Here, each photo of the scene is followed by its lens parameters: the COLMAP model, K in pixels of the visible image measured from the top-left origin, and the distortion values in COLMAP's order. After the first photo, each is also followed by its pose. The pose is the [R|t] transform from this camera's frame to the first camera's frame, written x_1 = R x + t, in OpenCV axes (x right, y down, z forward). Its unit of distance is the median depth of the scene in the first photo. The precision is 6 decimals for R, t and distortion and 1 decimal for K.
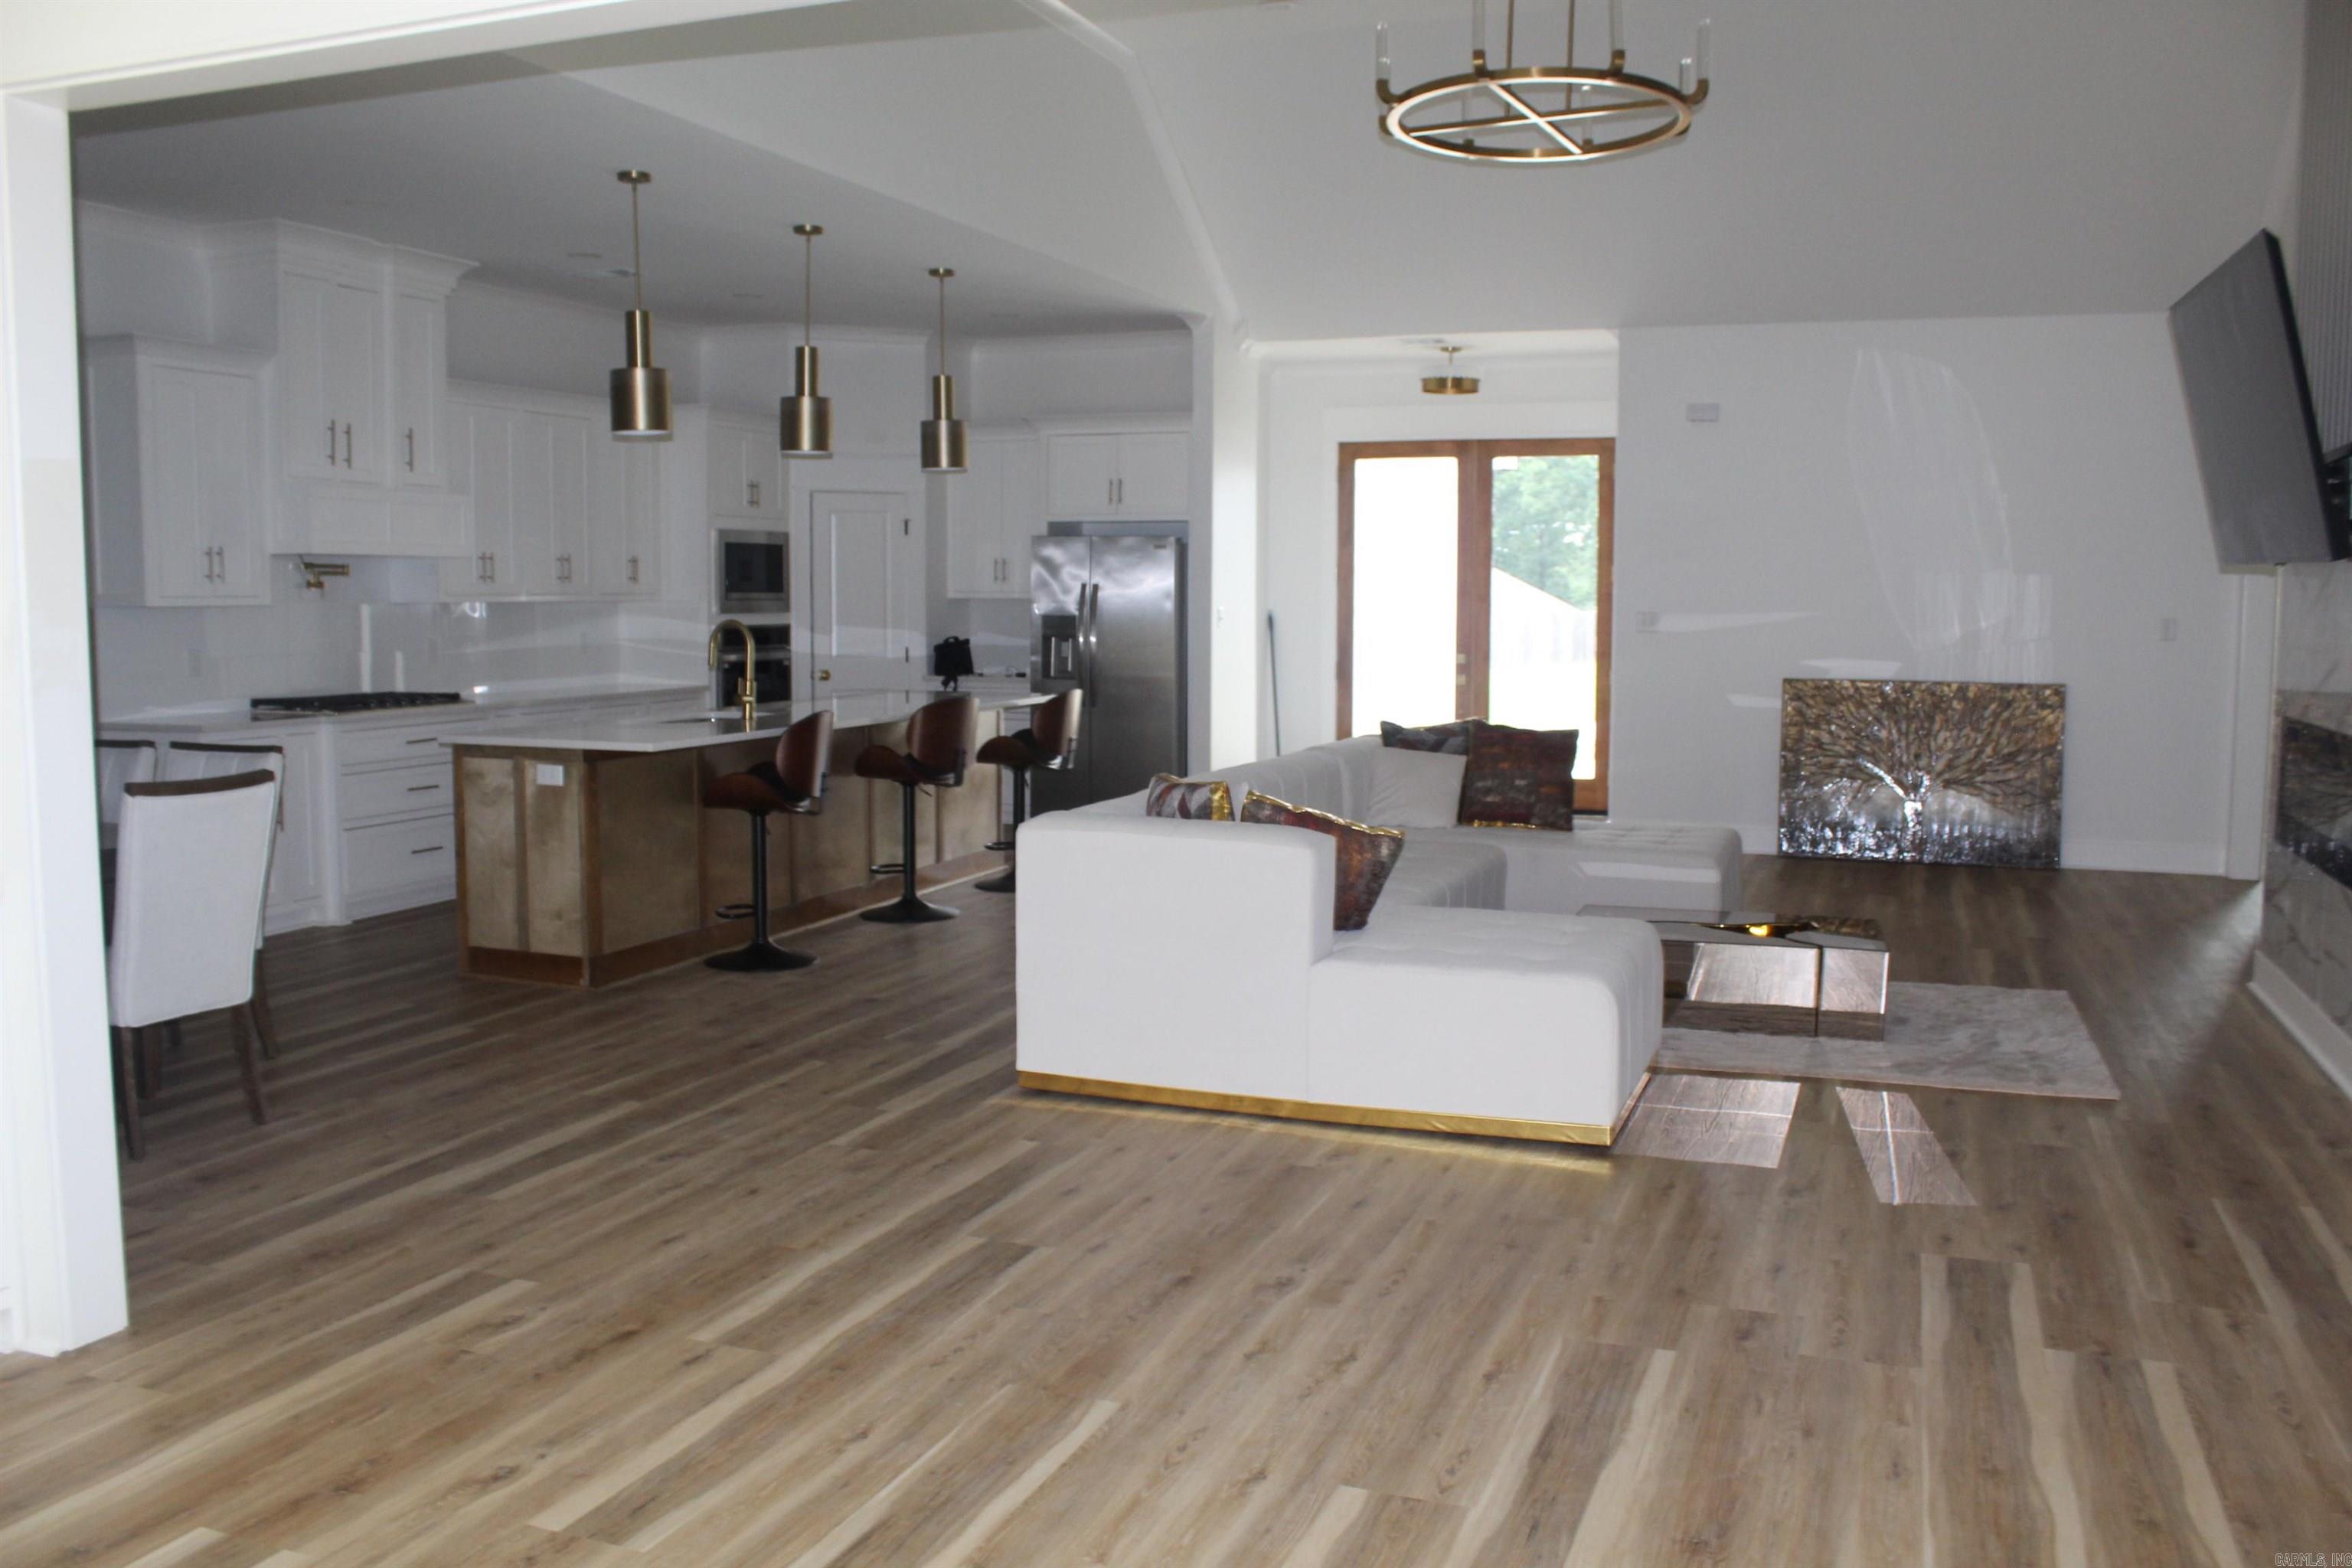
lens RADIAL K [[1945.8, 0, 1164.1], [0, 1945.8, 771.0], [0, 0, 1]] dist [-0.169551, 0.152589]
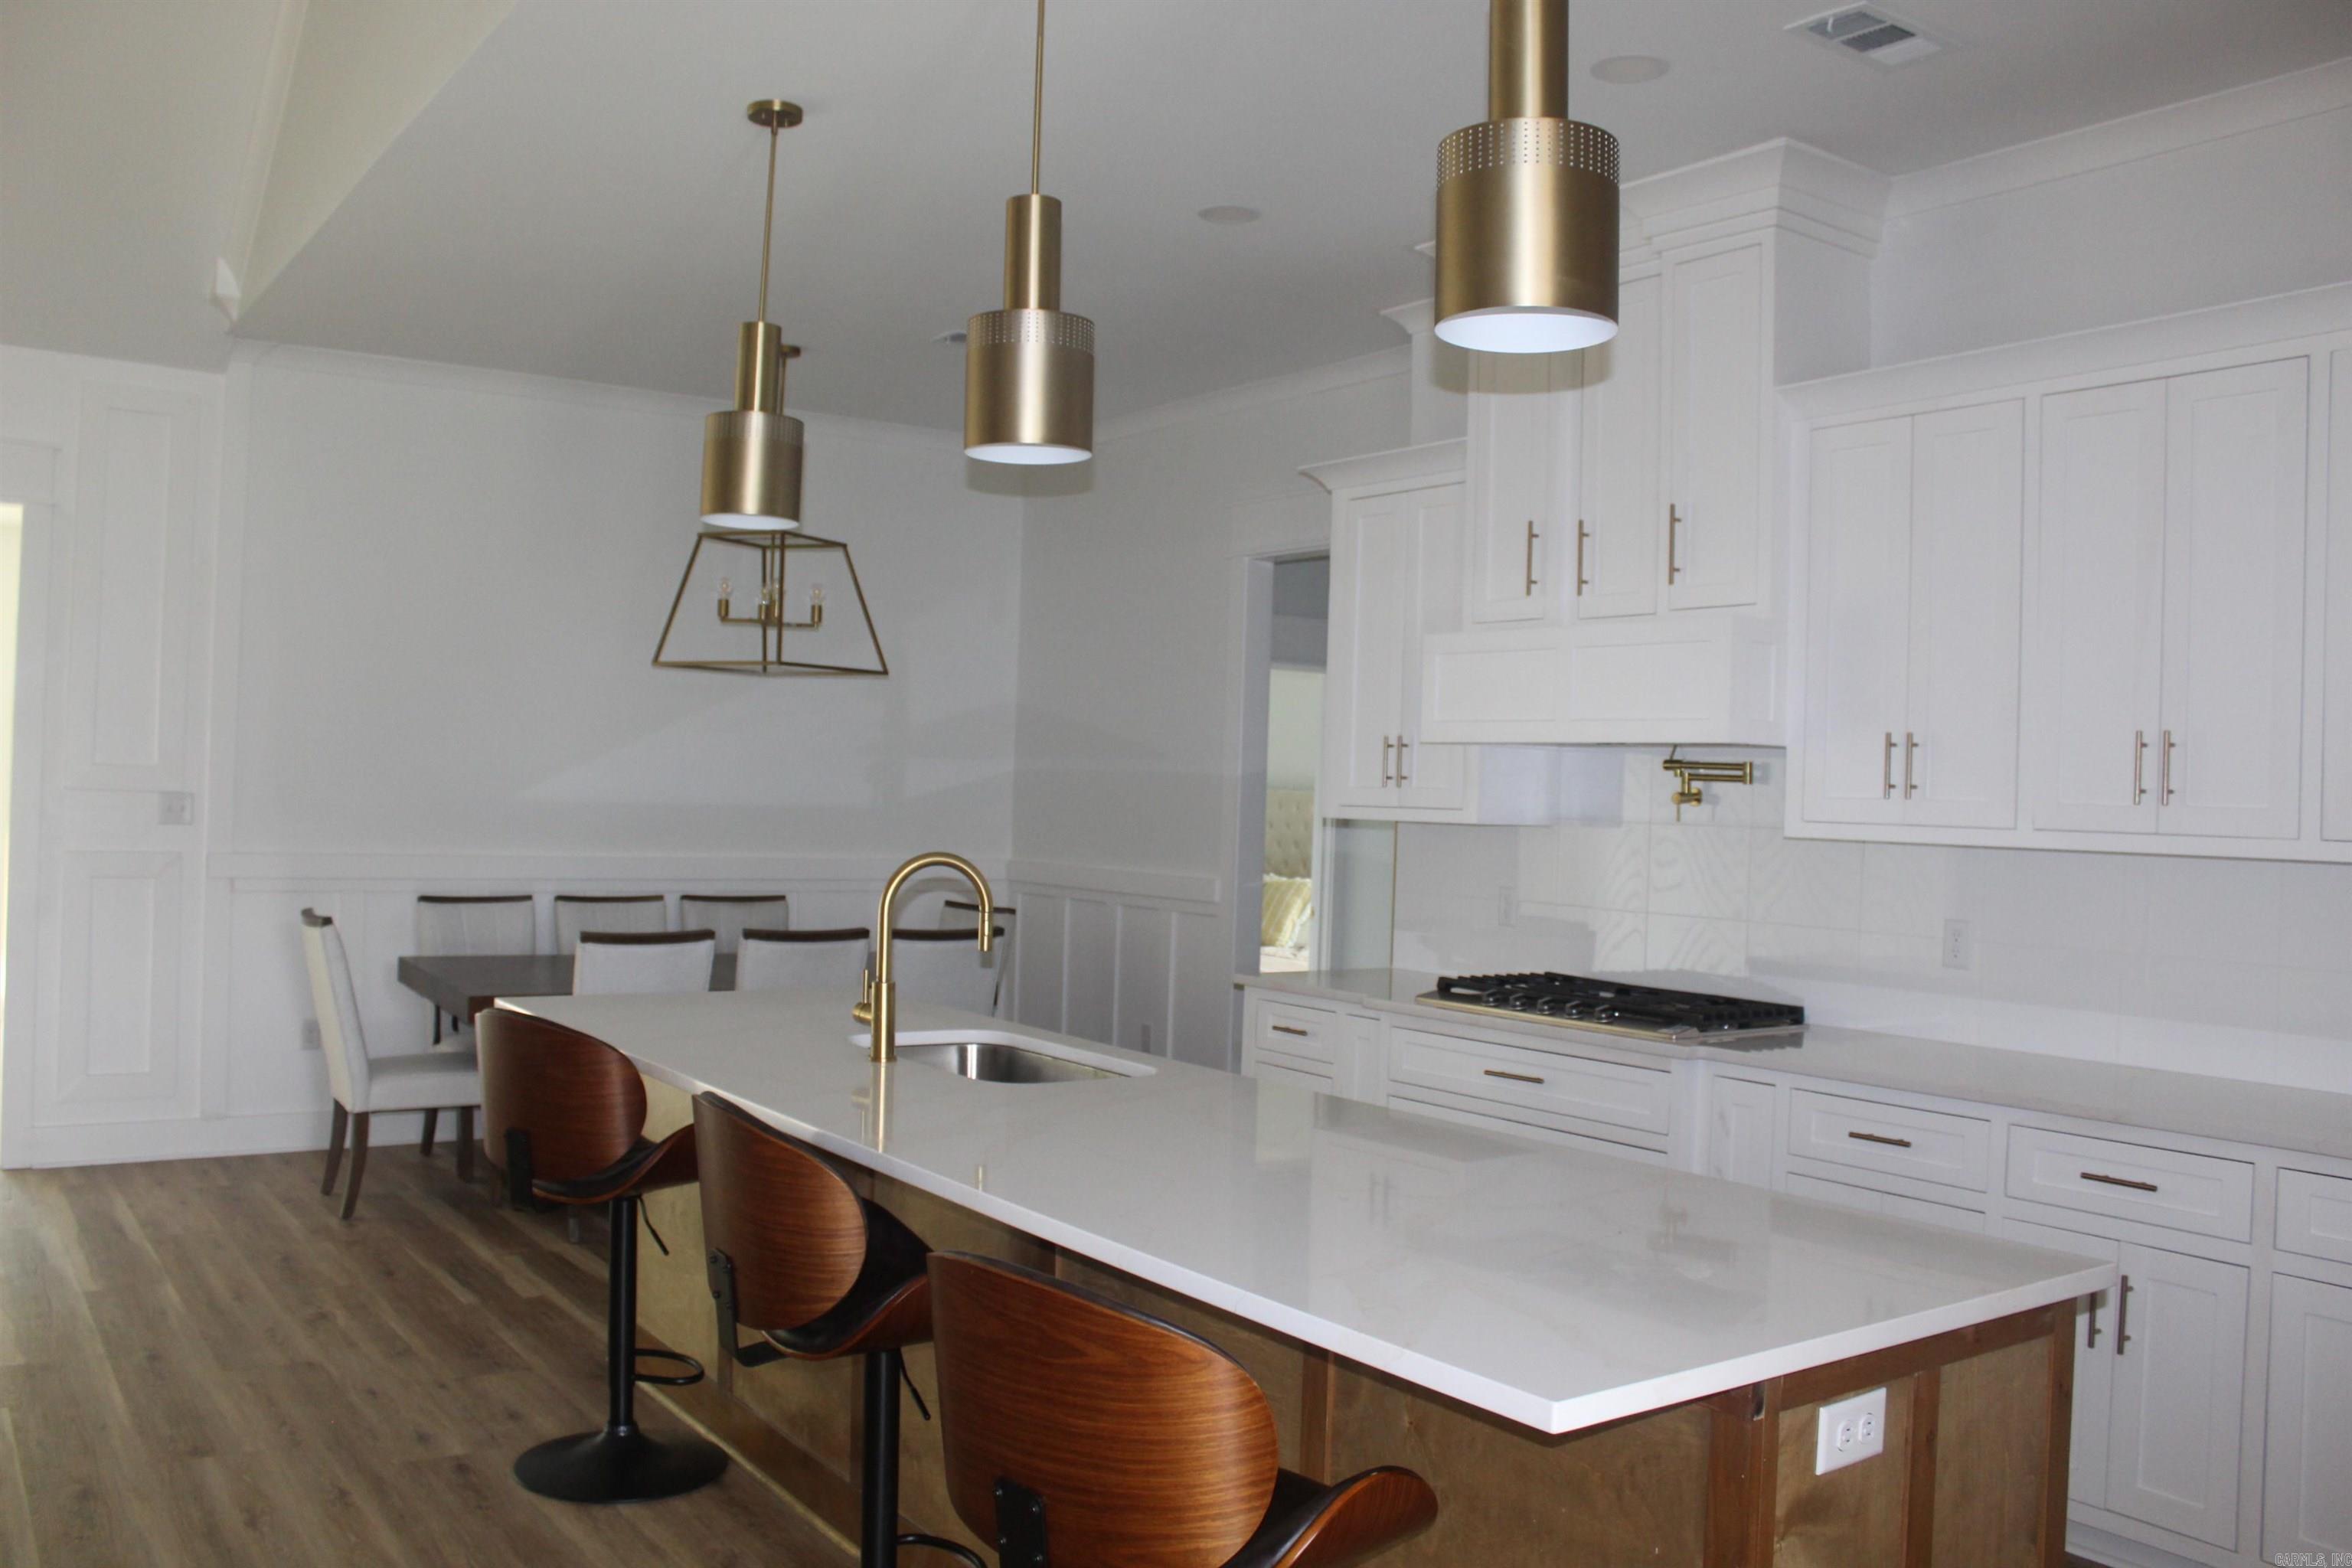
lens RADIAL K [[1945.8, 0, 1164.1], [0, 1945.8, 771.0], [0, 0, 1]] dist [-0.169551, 0.152589]
pose [[-0.557609, -0.028743, -0.829606, 0.160018], [-0.109365, 0.993233, 0.039096, -0.140631], [0.822868, 0.112530, -0.556979, 1.501945]]
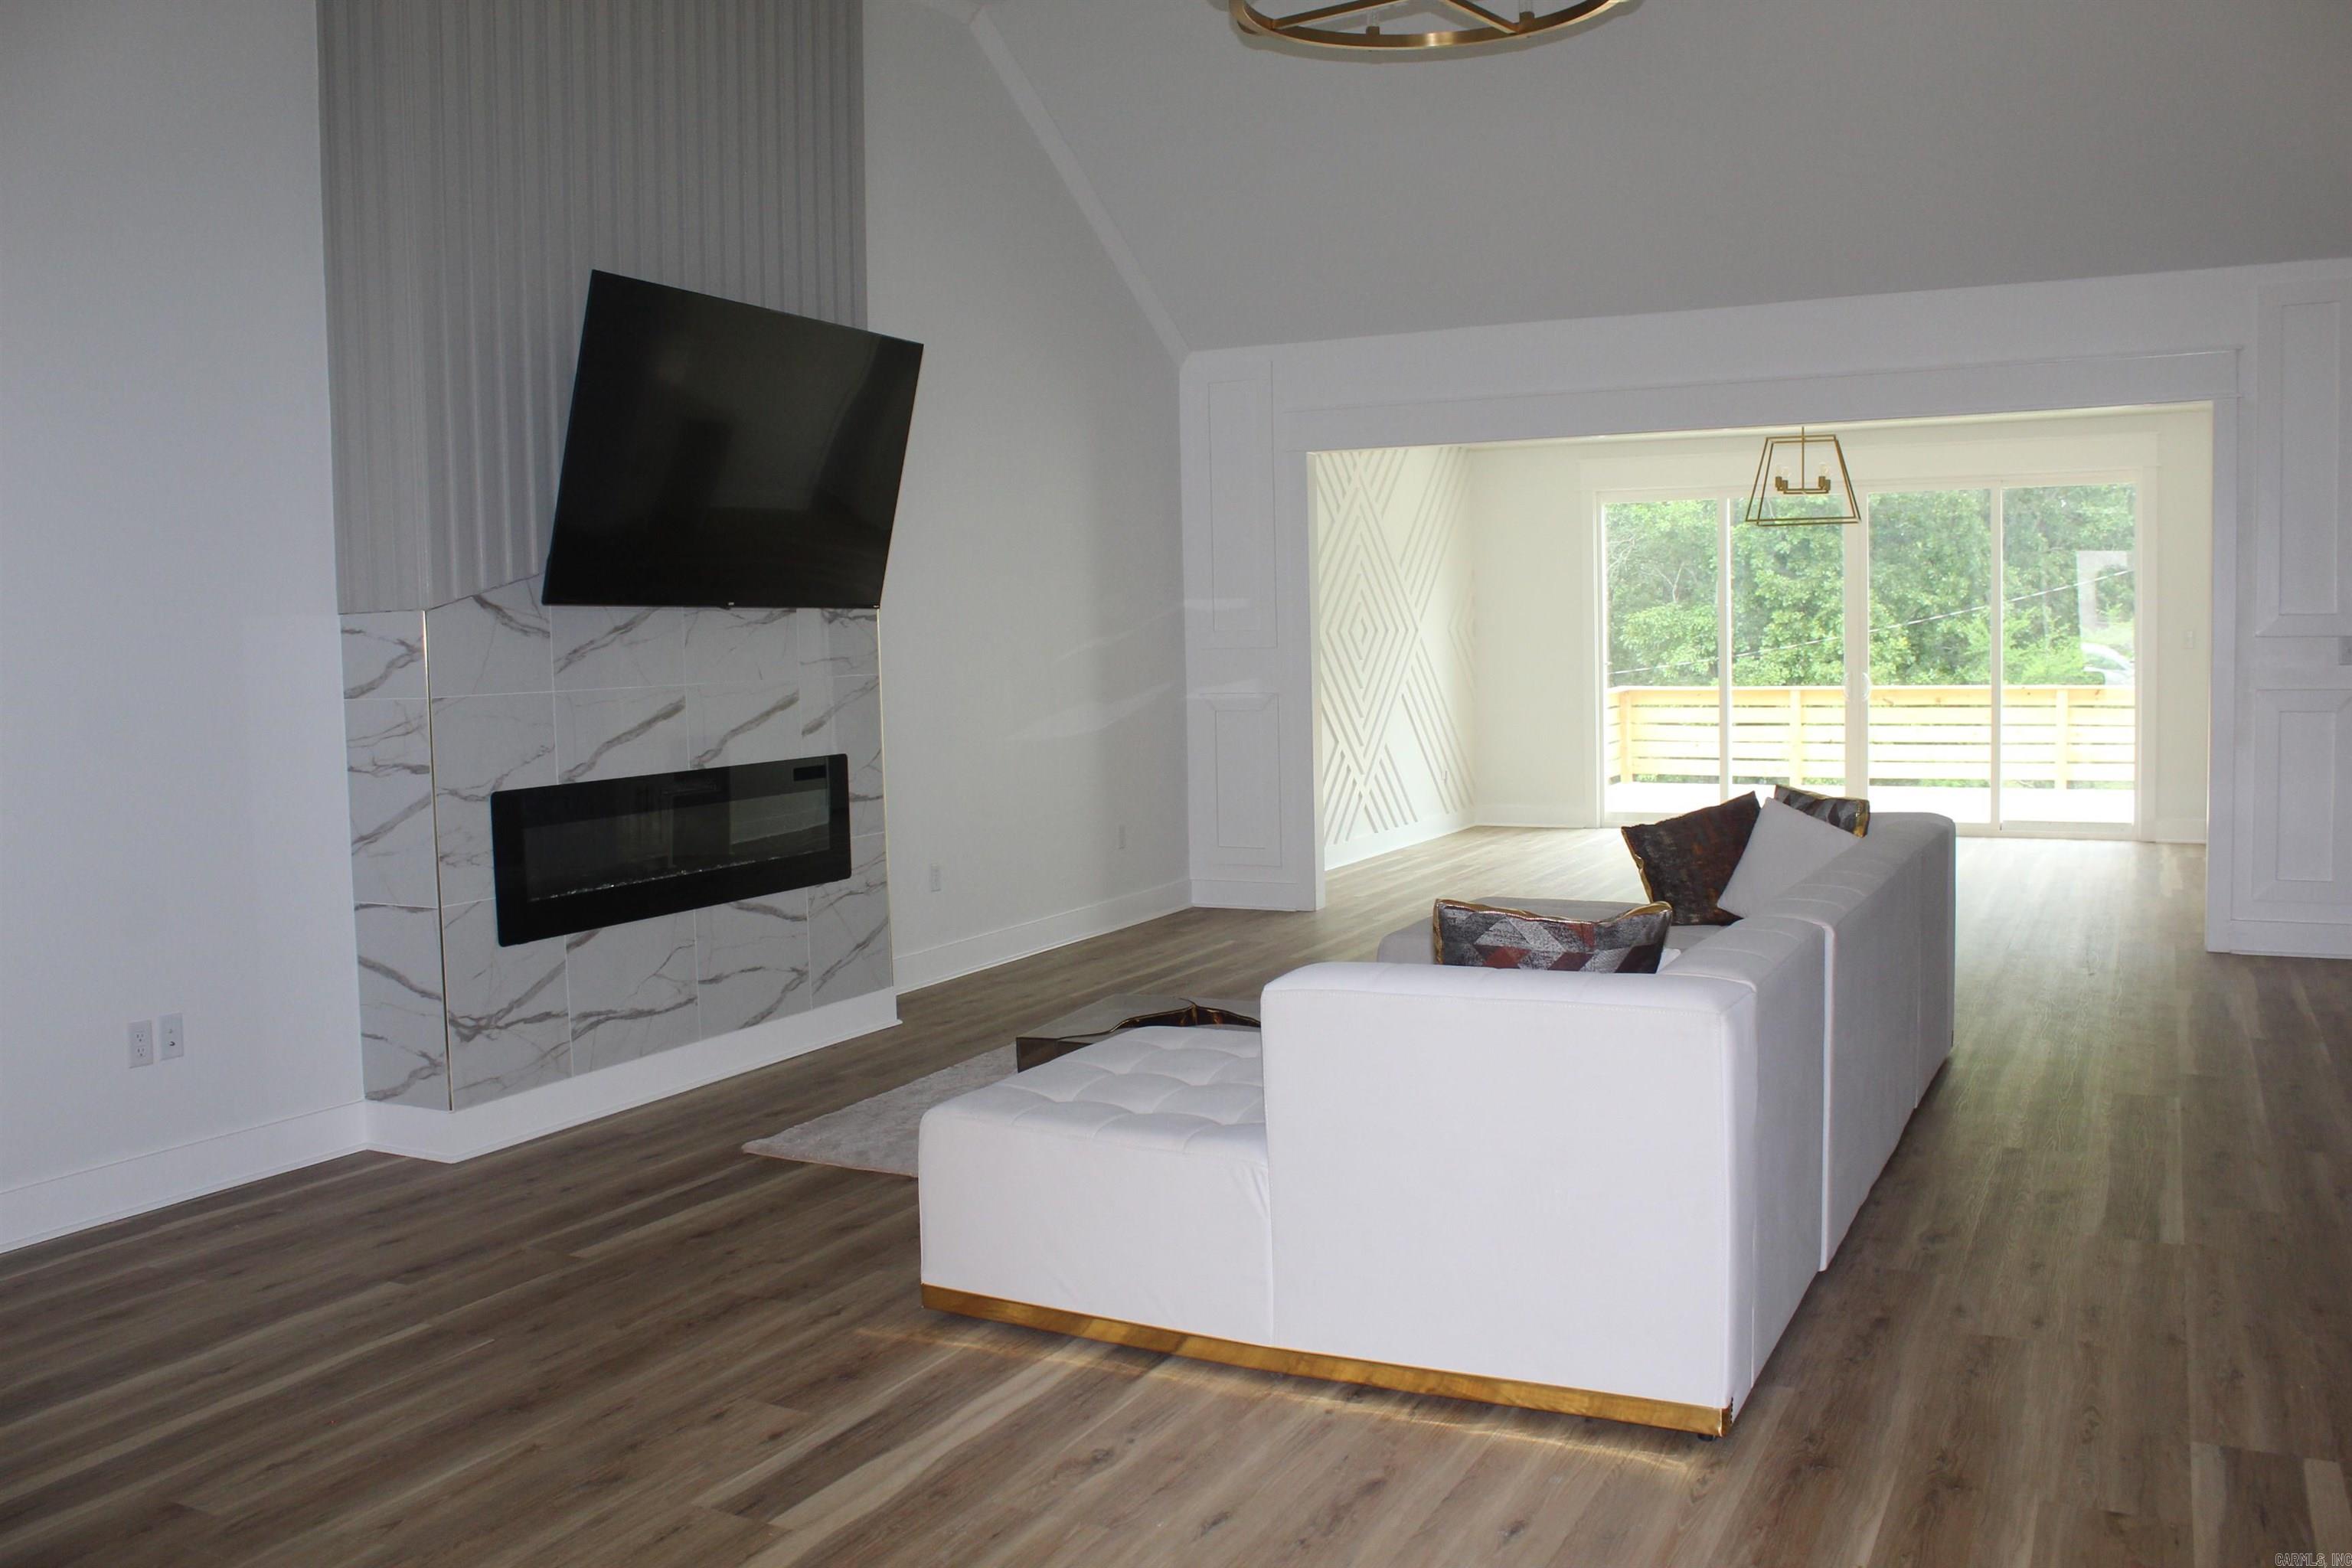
lens RADIAL K [[1945.8, 0, 1164.1], [0, 1945.8, 771.0], [0, 0, 1]] dist [-0.169551, 0.152589]
pose [[-0.993265, 0.011960, 0.115249, 0.206754], [0.030733, 0.986227, 0.162519, -0.156558], [-0.111718, 0.164966, -0.979952, 1.699855]]
